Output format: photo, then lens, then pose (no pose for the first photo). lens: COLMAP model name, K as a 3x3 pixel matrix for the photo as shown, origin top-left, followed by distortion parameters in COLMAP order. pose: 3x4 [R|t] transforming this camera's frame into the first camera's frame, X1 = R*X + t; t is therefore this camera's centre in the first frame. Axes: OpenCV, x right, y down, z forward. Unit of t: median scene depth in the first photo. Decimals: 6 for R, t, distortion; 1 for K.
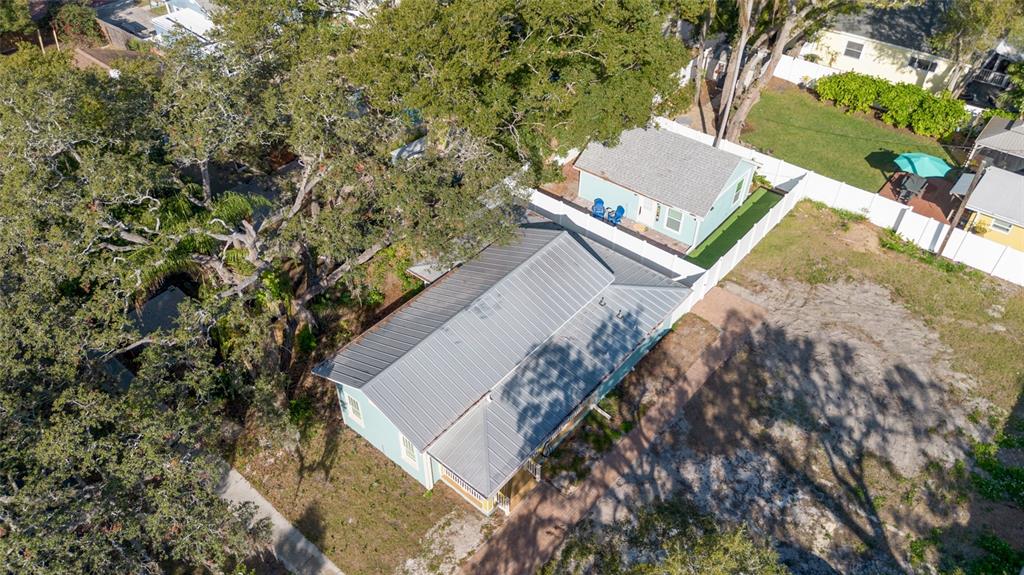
lens RADIAL K [[726.3, 0, 498.2], [0, 726.3, 286.8], [0, 0, 1]] dist [0.024655, -0.004001]
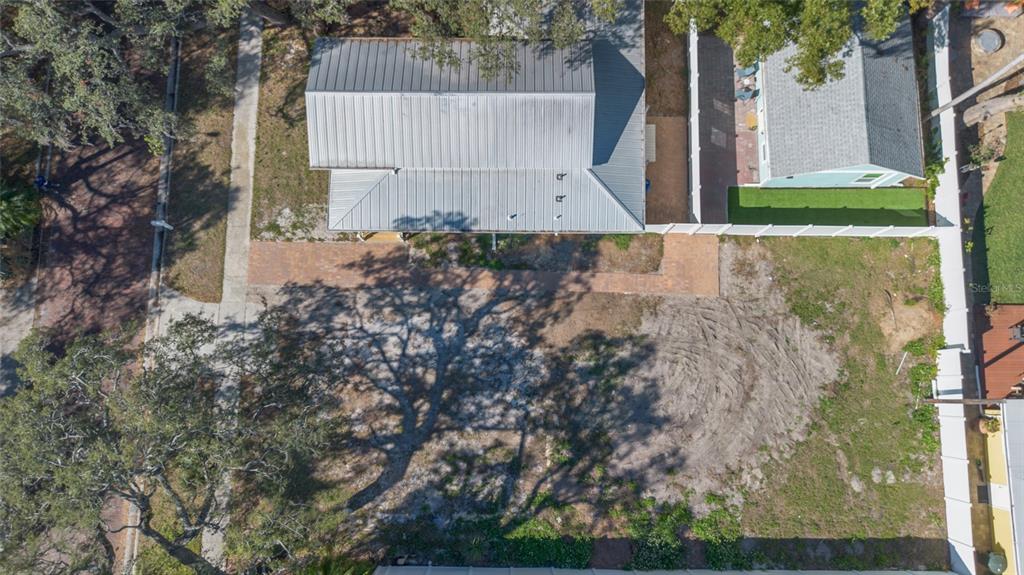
lens RADIAL K [[726.3, 0, 498.2], [0, 726.3, 286.8], [0, 0, 1]] dist [0.024655, -0.004001]
pose [[0.647296, 0.756488, -0.093456, 0.247732], [-0.504973, 0.517432, 0.690845, -0.460290], [0.570973, -0.399988, 0.716938, 0.136332]]
